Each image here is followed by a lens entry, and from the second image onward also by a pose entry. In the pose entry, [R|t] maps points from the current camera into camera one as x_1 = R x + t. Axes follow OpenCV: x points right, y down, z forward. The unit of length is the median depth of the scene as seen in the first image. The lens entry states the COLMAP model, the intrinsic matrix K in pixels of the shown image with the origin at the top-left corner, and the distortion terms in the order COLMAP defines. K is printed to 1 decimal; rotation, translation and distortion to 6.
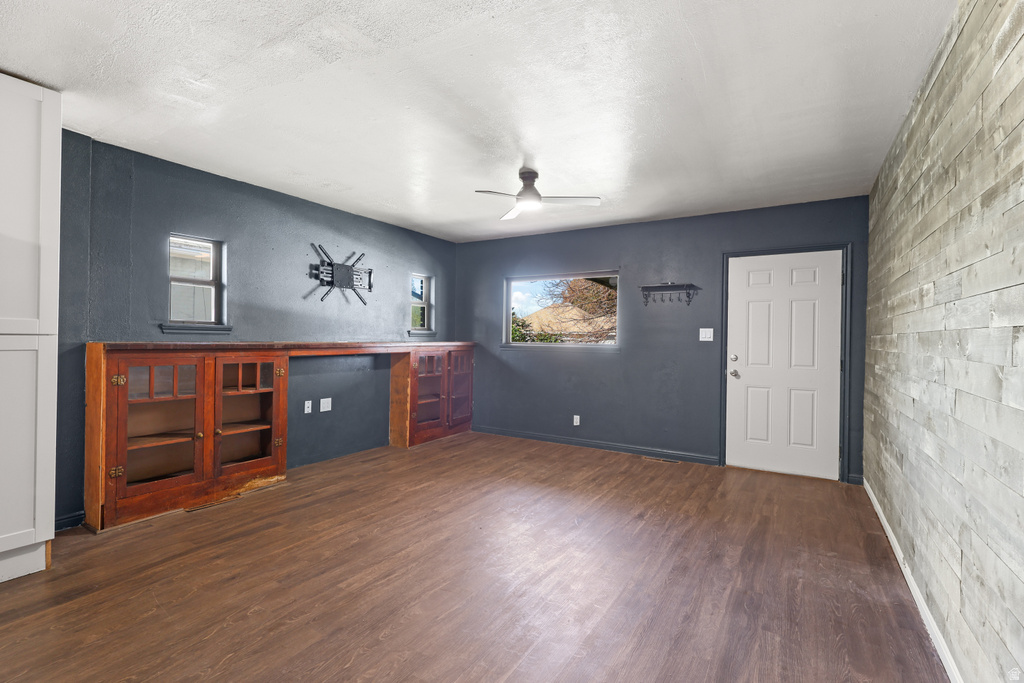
lens RADIAL K [[472.6, 0, 505.3], [0, 472.6, 340.9], [0, 0, 1]] dist [0.000598, 0.000218]
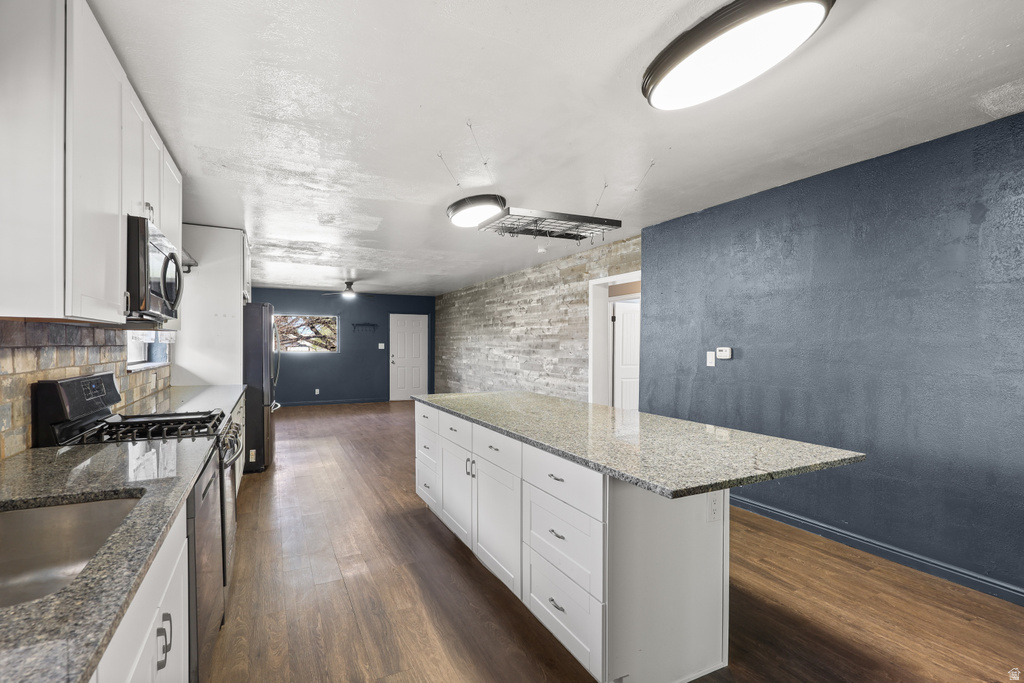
lens RADIAL K [[472.6, 0, 505.3], [0, 472.6, 340.9], [0, 0, 1]] dist [0.000598, 0.000218]
pose [[0.535522, -0.005357, 0.844504, -1.474236], [0.007118, 0.999973, 0.001829, -0.046676], [-0.844491, 0.005032, 0.535546, -0.915594]]
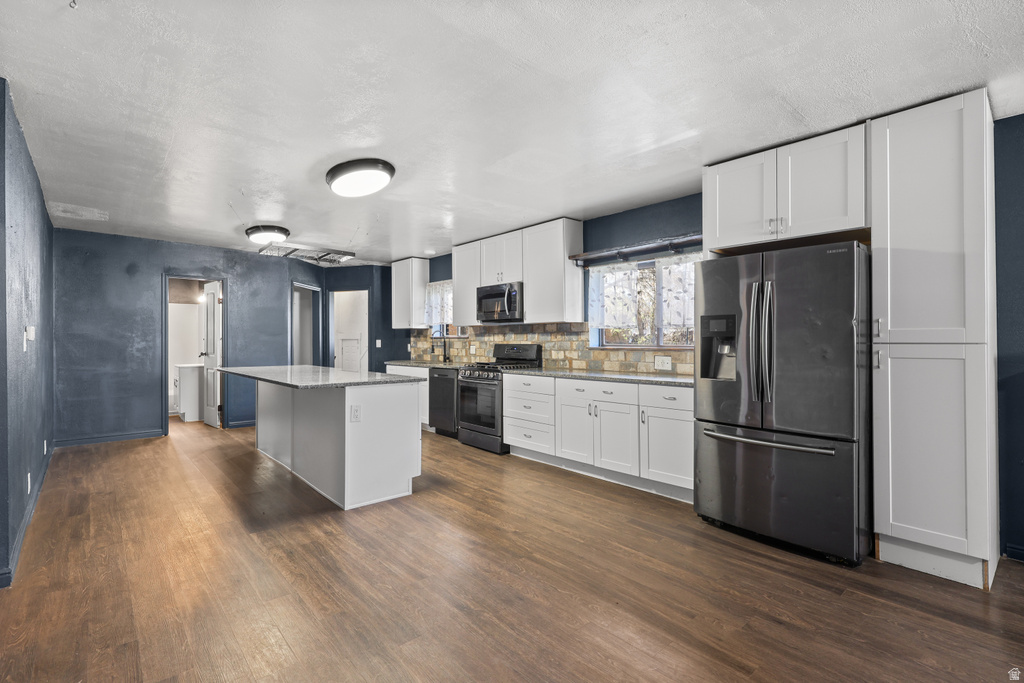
lens RADIAL K [[467.3, 0, 503.9], [0, 467.3, 340.3], [0, 0, 1]] dist [0.002785, 0.000339]
pose [[-0.297308, -0.015481, -0.954656, 0.148511], [-0.008335, 0.999873, -0.013619, 0.000849], [0.954745, 0.003908, -0.297399, 0.233275]]
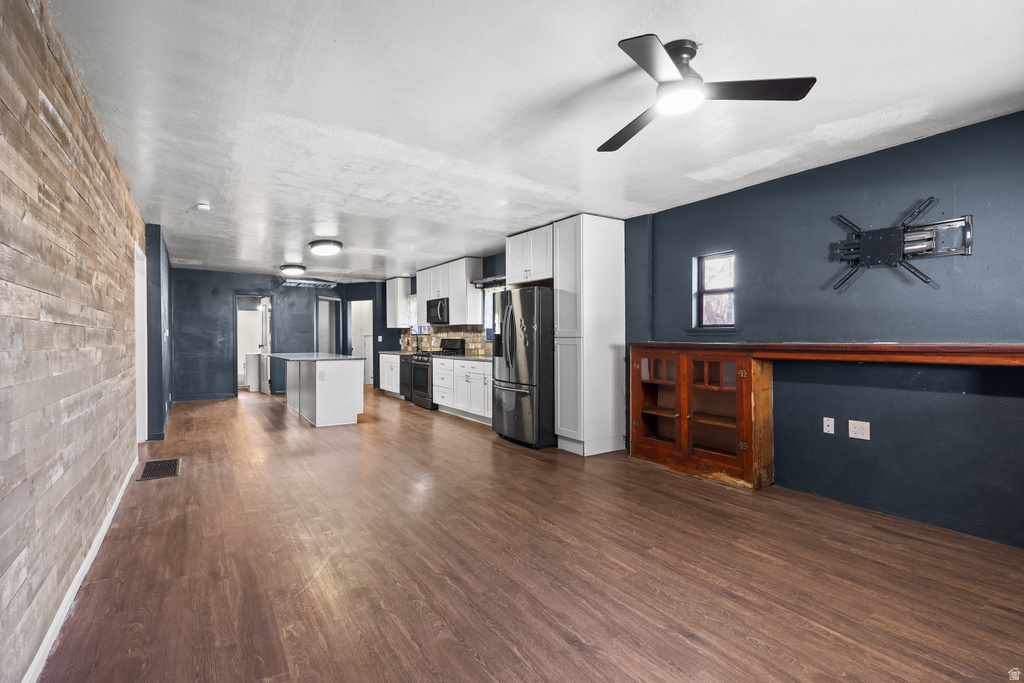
lens RADIAL K [[472.6, 0, 505.3], [0, 472.6, 340.9], [0, 0, 1]] dist [0.000598, 0.000218]
pose [[-0.424100, -0.007053, -0.905588, 0.613946], [-0.009223, 0.999951, -0.003469, 0.007681], [0.905569, 0.006881, -0.424144, 0.987088]]
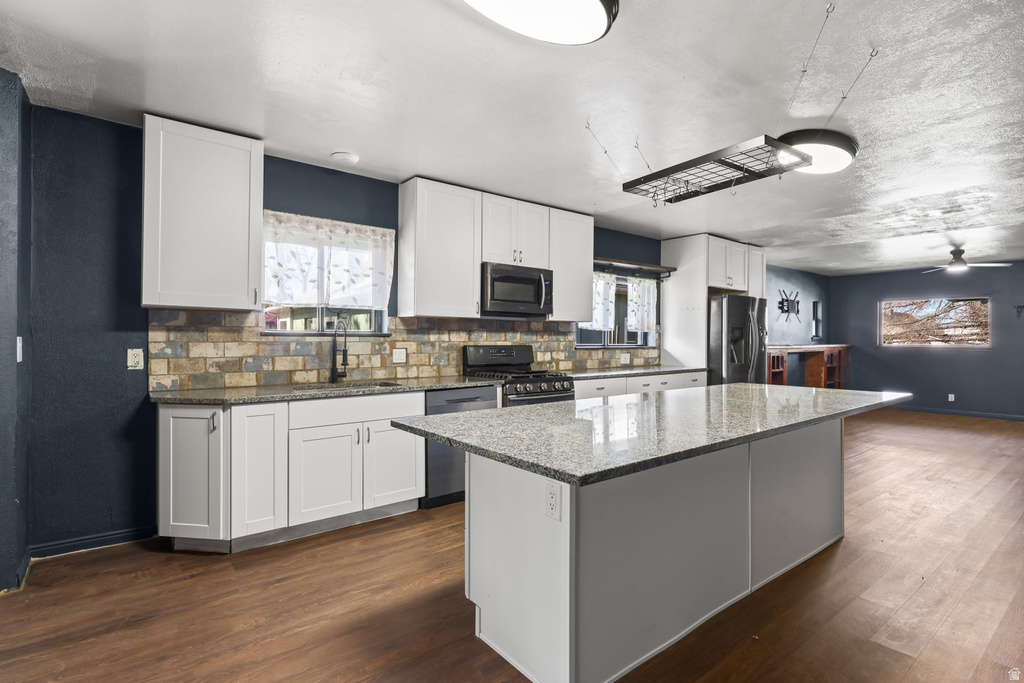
lens RADIAL K [[489.3, 0, 516.1], [0, 489.3, 339.3], [0, 0, 1]] dist [0.001230, 0.000174]
pose [[0.937063, -0.013403, -0.348904, -0.816722], [0.009602, 0.999874, -0.012620, -0.006521], [0.349029, 0.008476, 0.937073, -1.248521]]
